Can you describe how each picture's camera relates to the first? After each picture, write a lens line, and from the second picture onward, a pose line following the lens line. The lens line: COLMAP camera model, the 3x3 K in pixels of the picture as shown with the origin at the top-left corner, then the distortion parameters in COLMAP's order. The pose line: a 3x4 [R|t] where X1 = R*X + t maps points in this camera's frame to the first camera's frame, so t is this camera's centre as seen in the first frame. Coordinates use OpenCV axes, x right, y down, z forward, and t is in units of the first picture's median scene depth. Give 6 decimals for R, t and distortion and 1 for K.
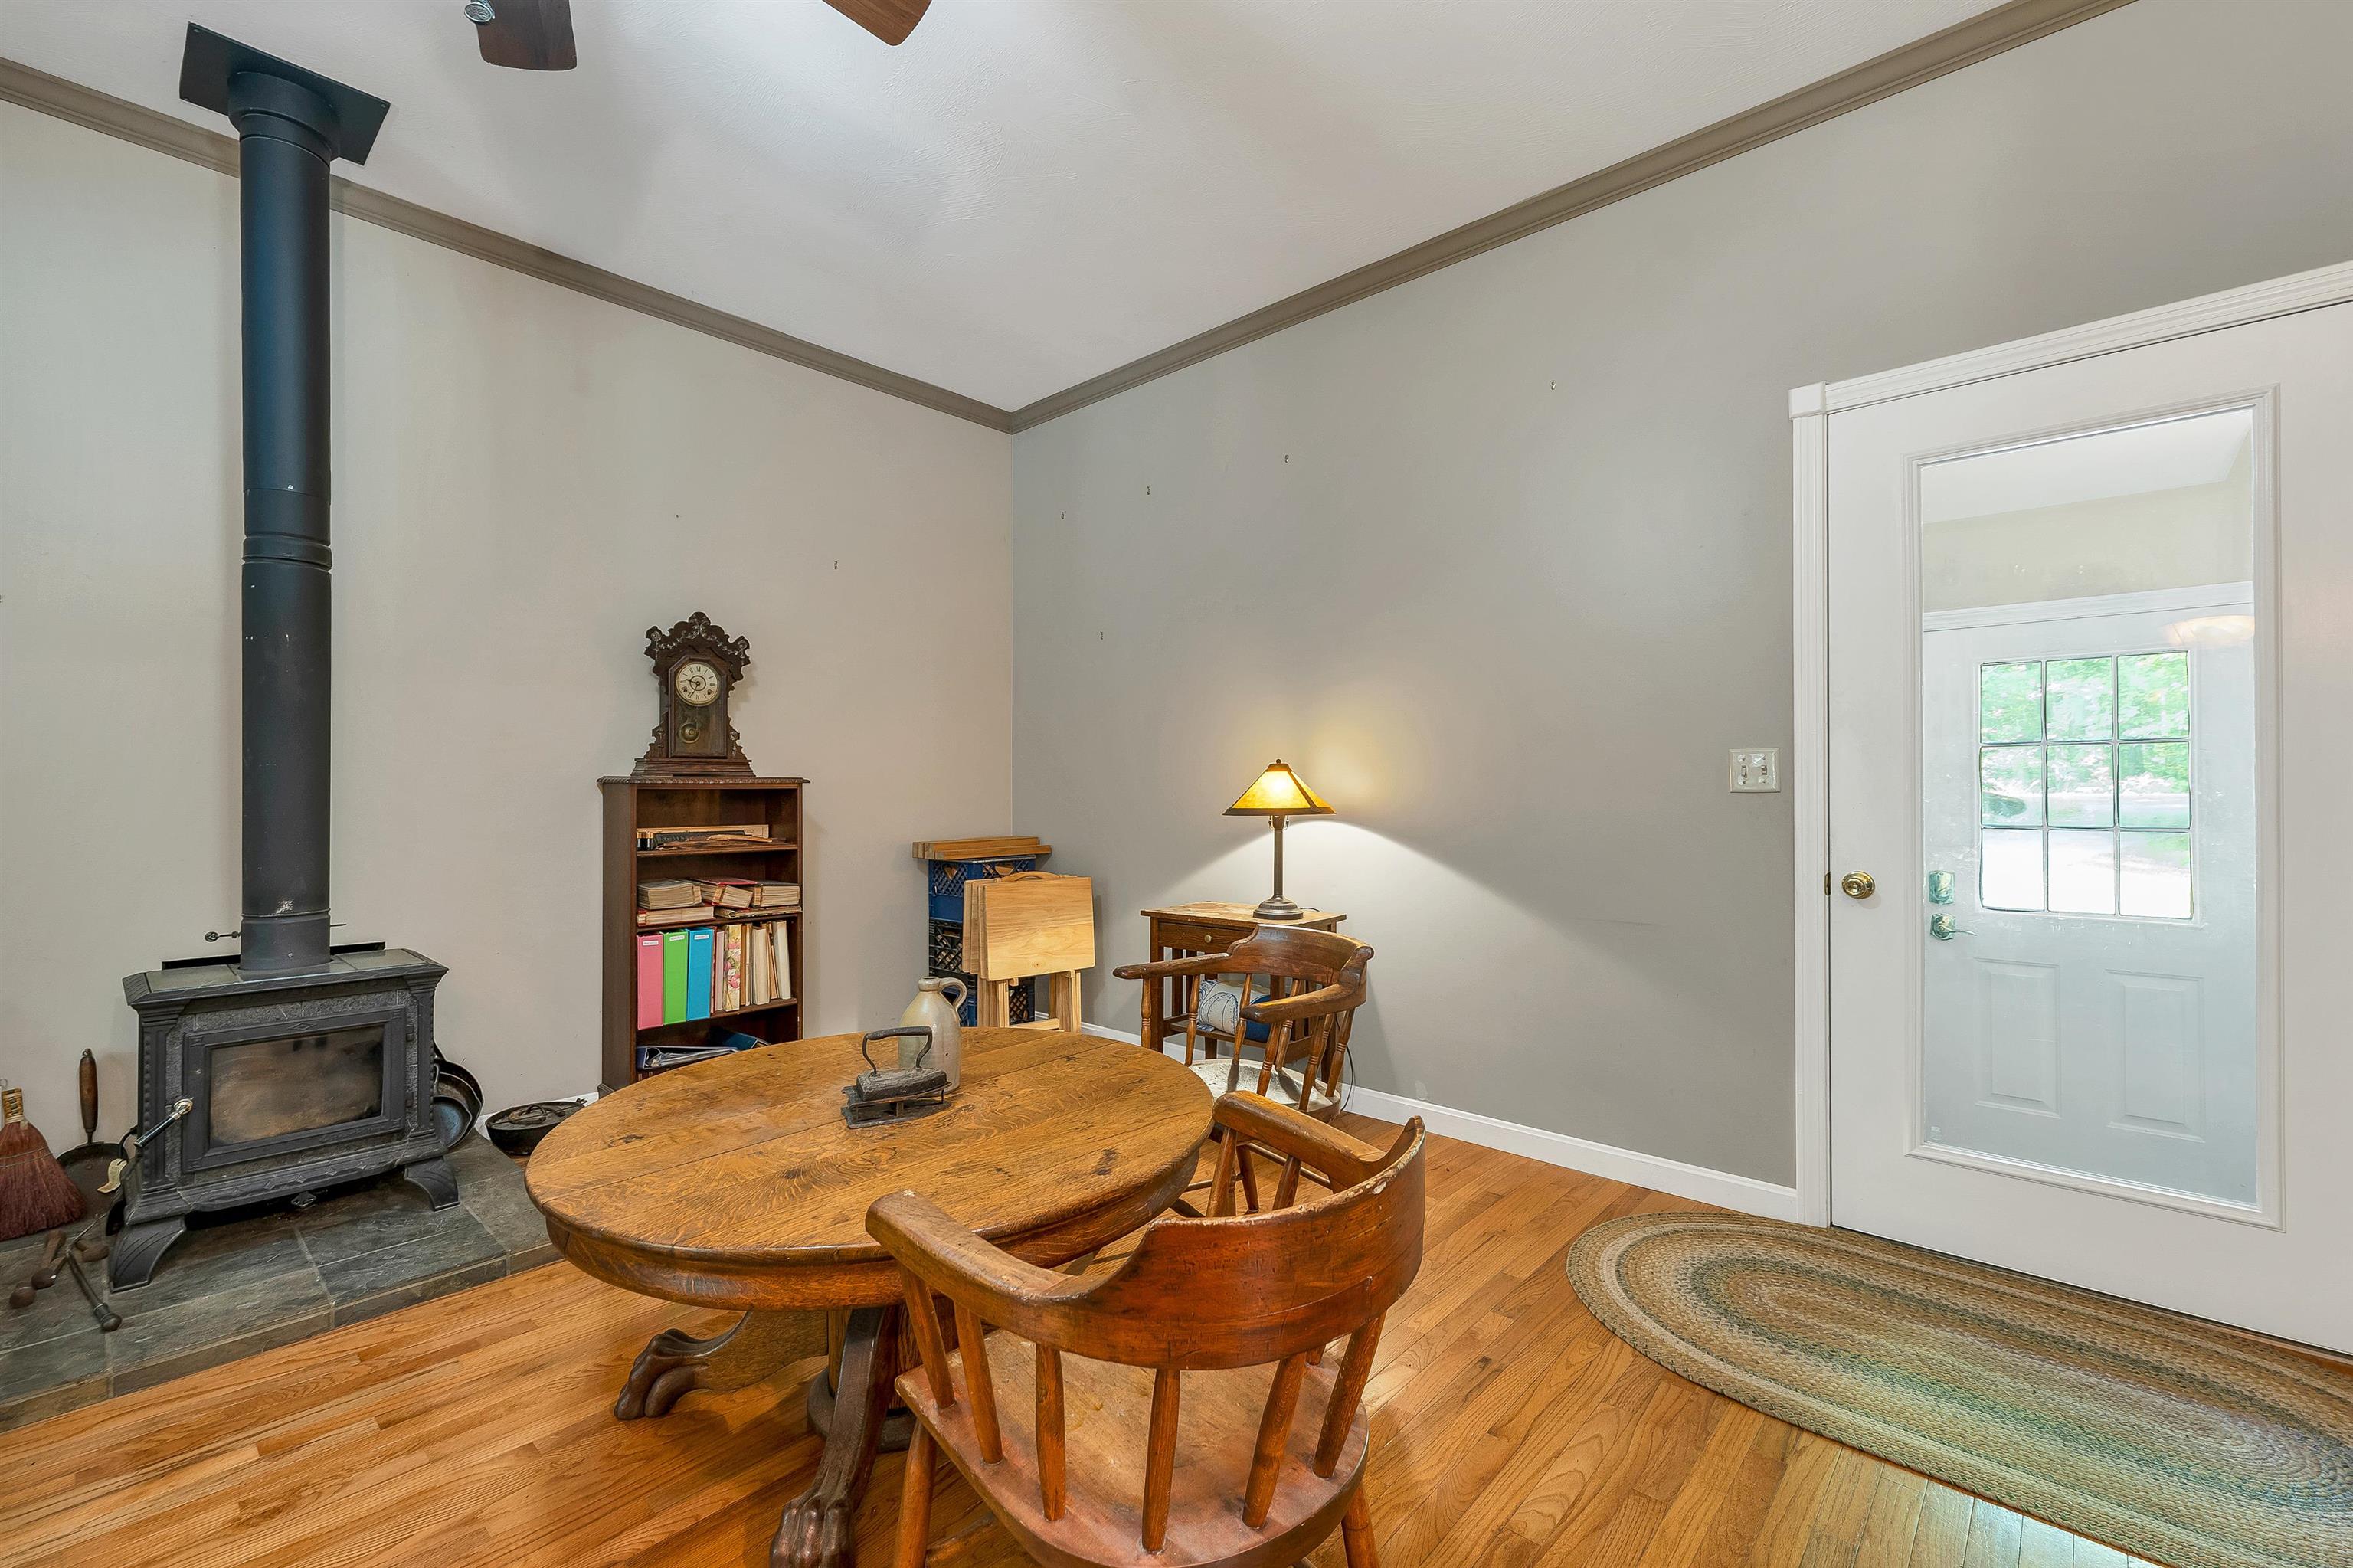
lens RADIAL K [[1002.0, 0, 1176.5], [0, 1002.0, 784.0], [0, 0, 1]] dist [0.000943, 0.000084]
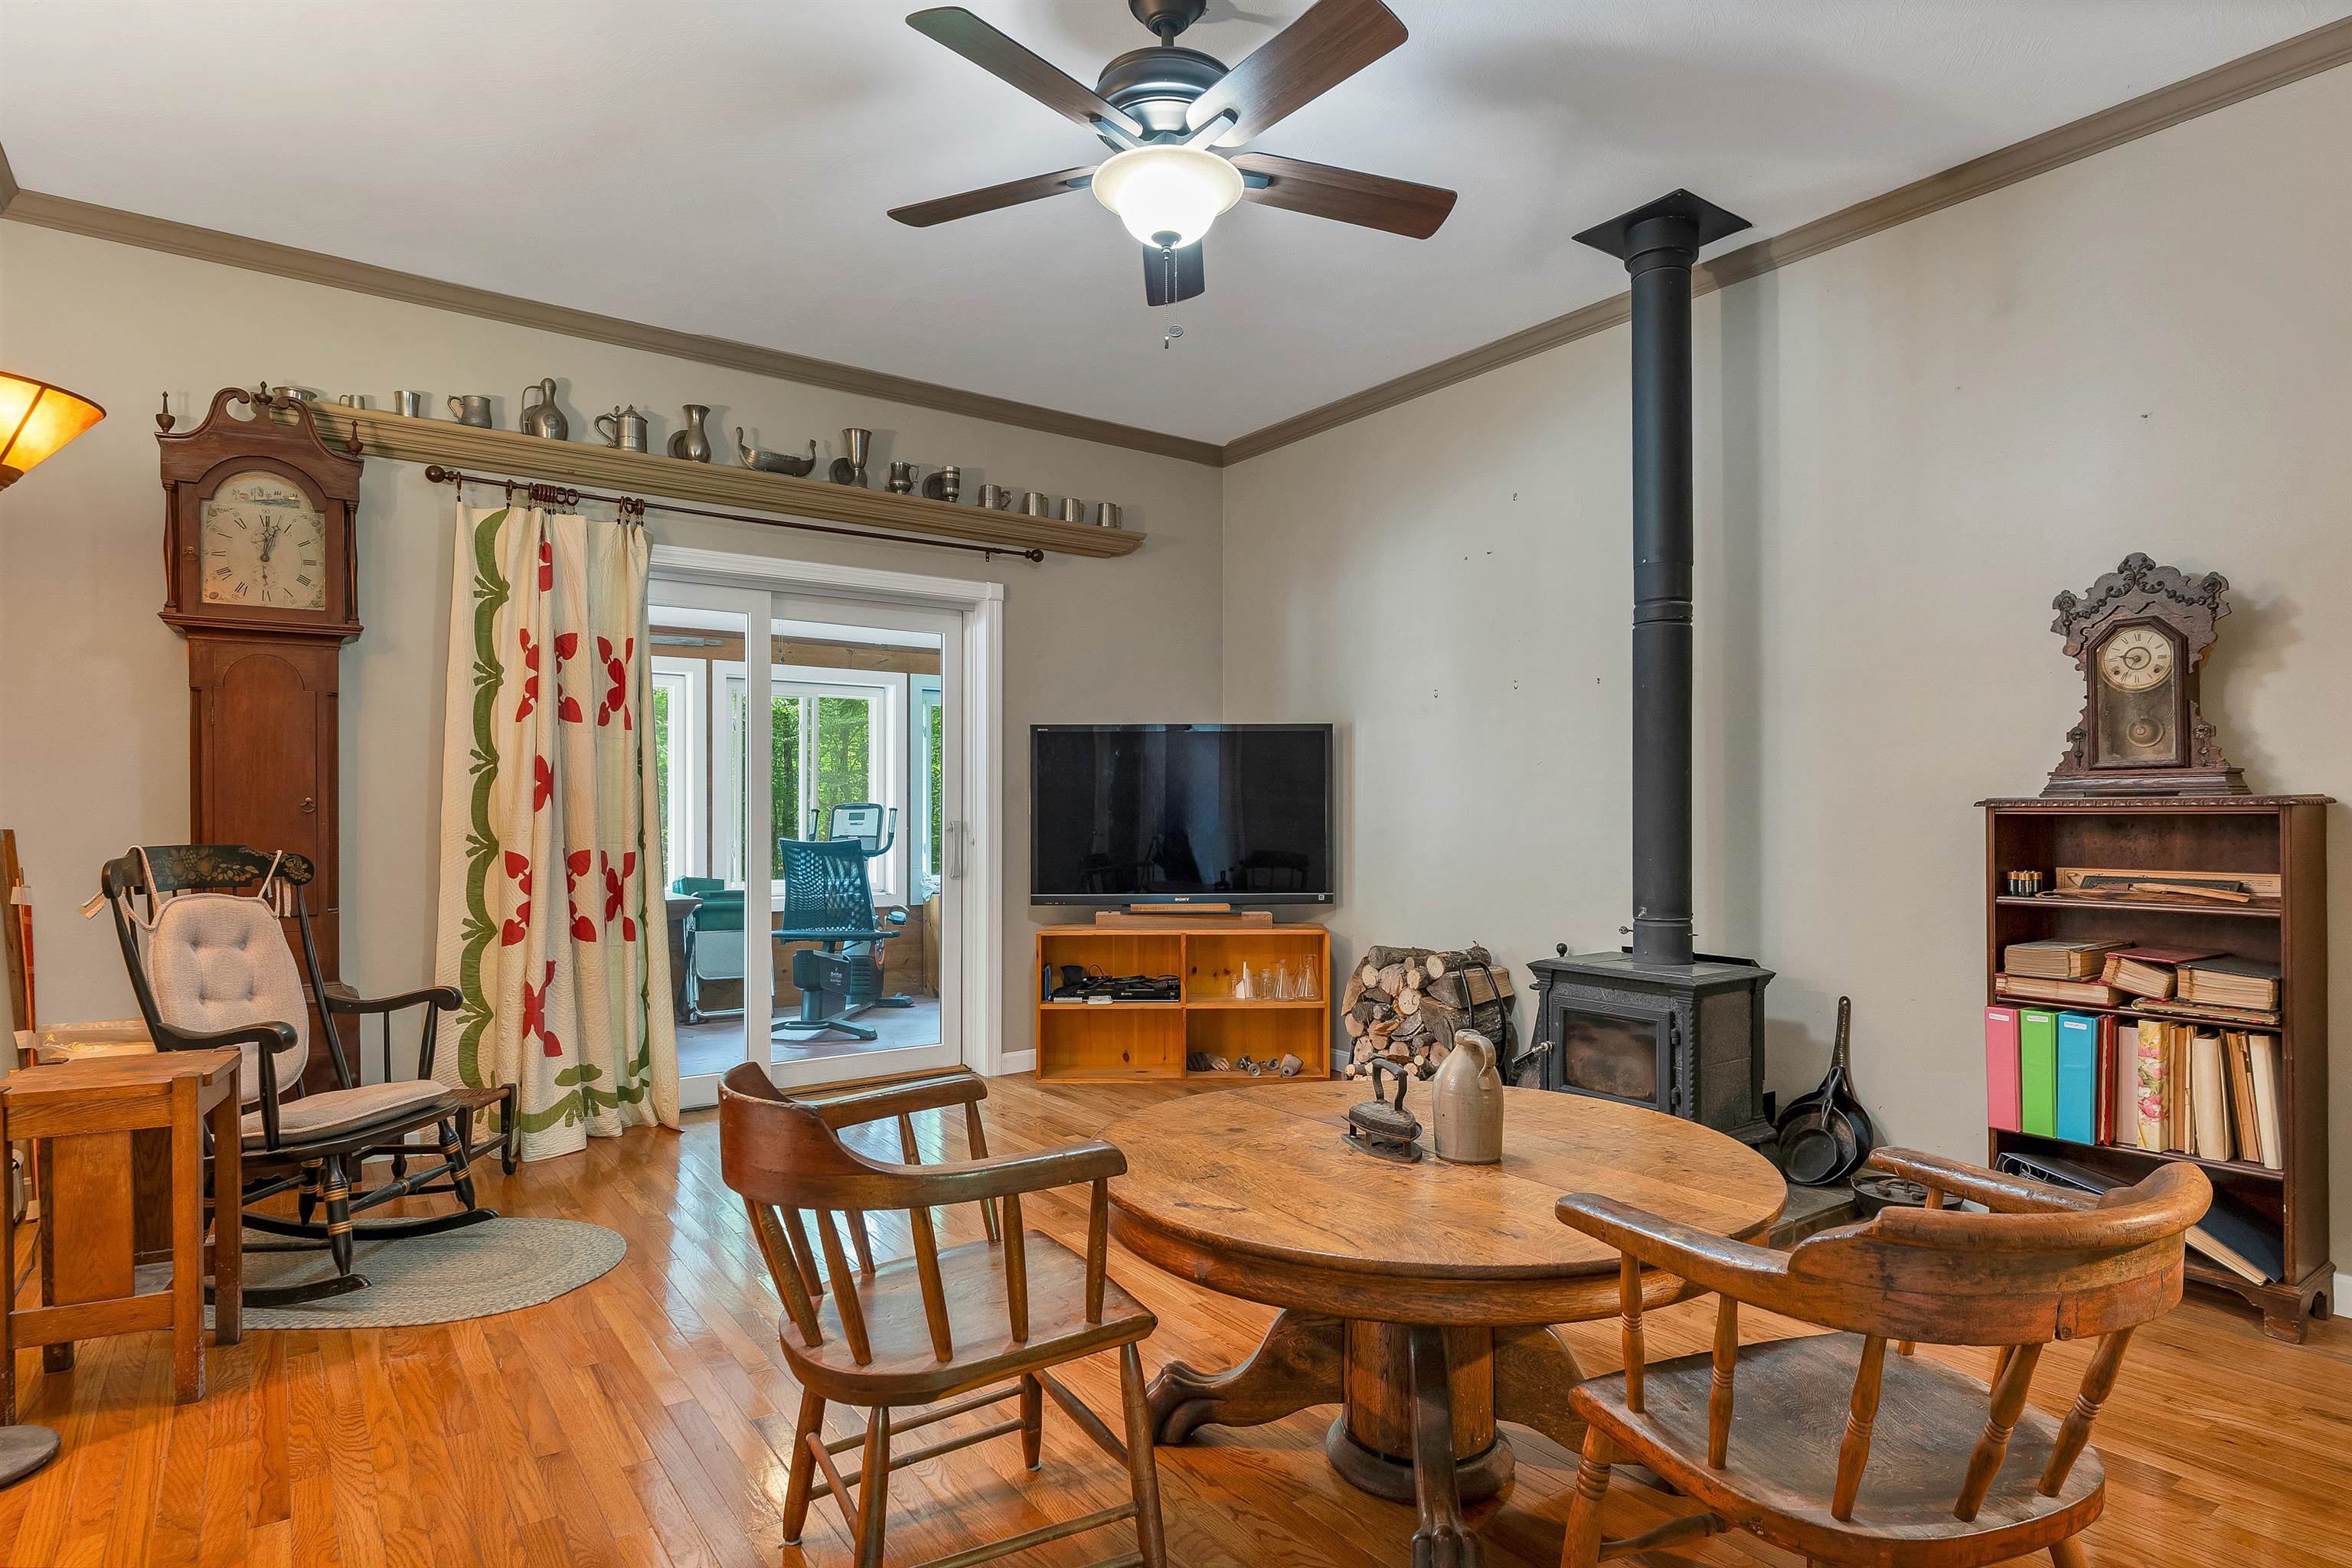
lens RADIAL K [[1253.1, 0, 1178.3], [0, 1253.1, 816.8], [0, 0, 1]] dist [-0.002735, 0.001096]
pose [[-0.200303, 0.004317, -0.979724, 0.514346], [0.002999, 0.999988, 0.003793, 0.001546], [0.979729, -0.002179, -0.200314, 0.568291]]
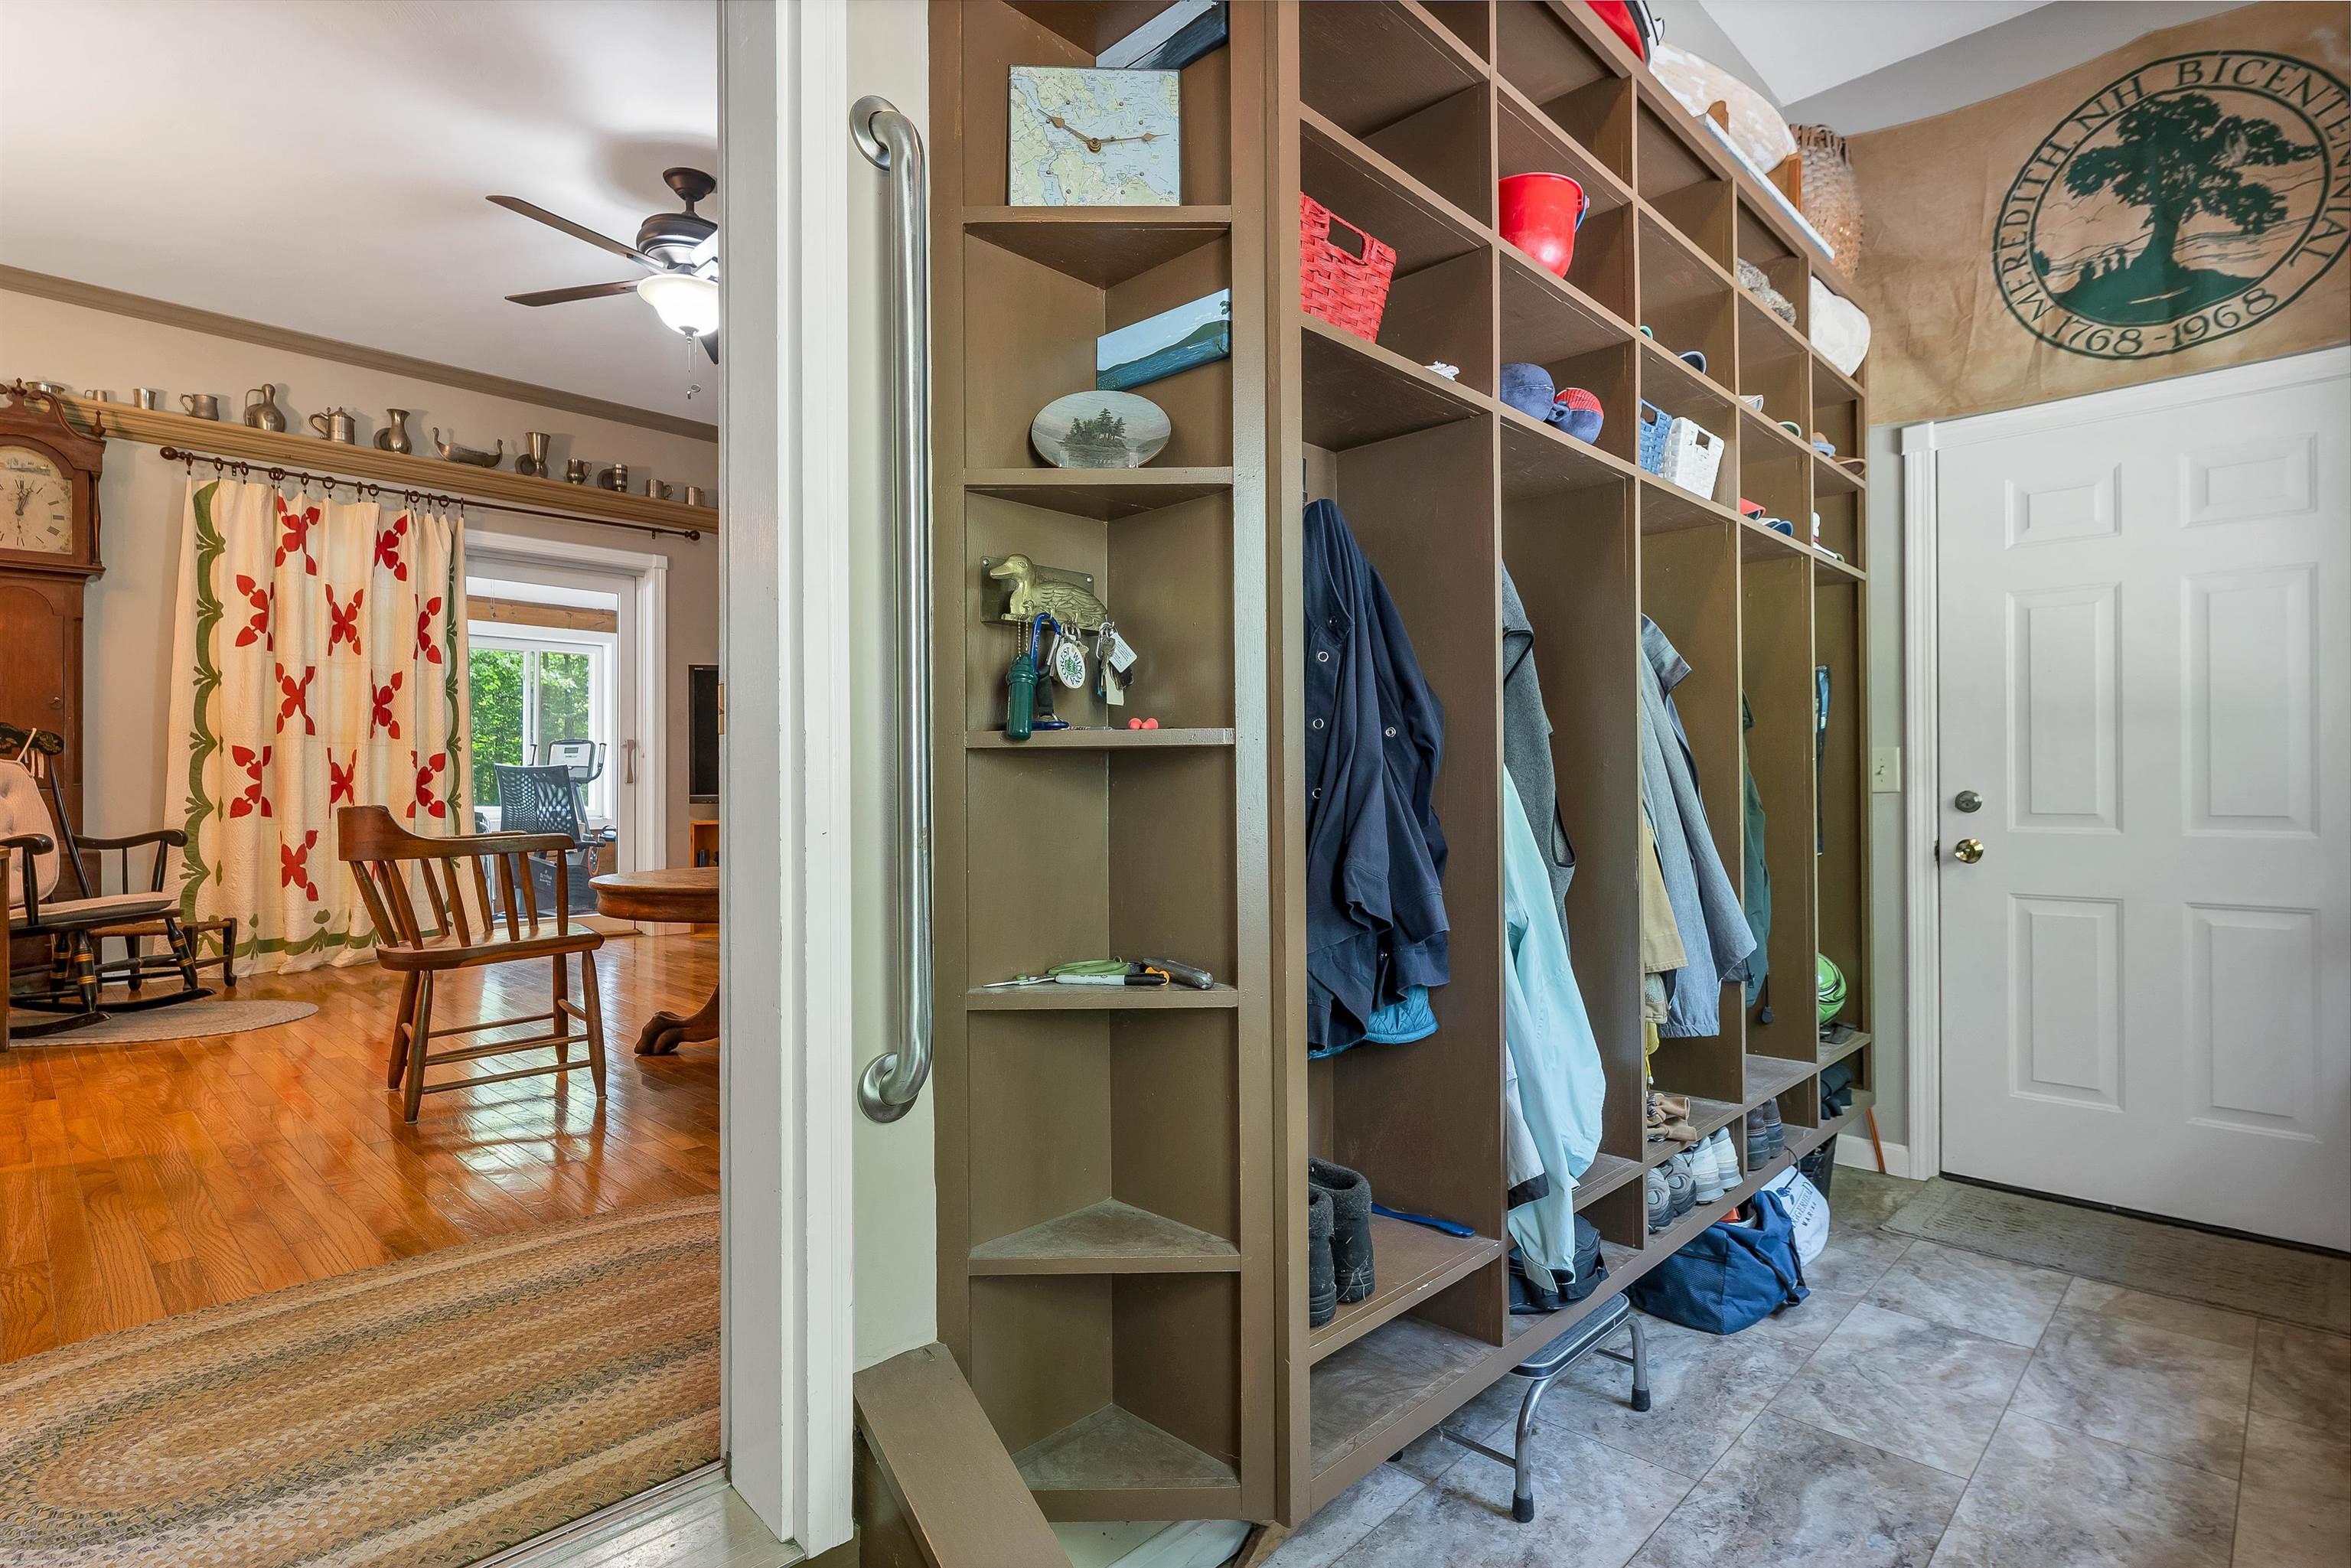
lens RADIAL K [[1166.2, 0, 1175.5], [0, 1166.2, 784.0], [0, 0, 1]] dist [0.001737, -0.000102]
pose [[-0.031104, -0.006727, -0.999494, 0.718691], [0.006814, 0.999953, -0.006942, 0.057775], [0.999493, -0.007027, -0.031057, 0.762061]]
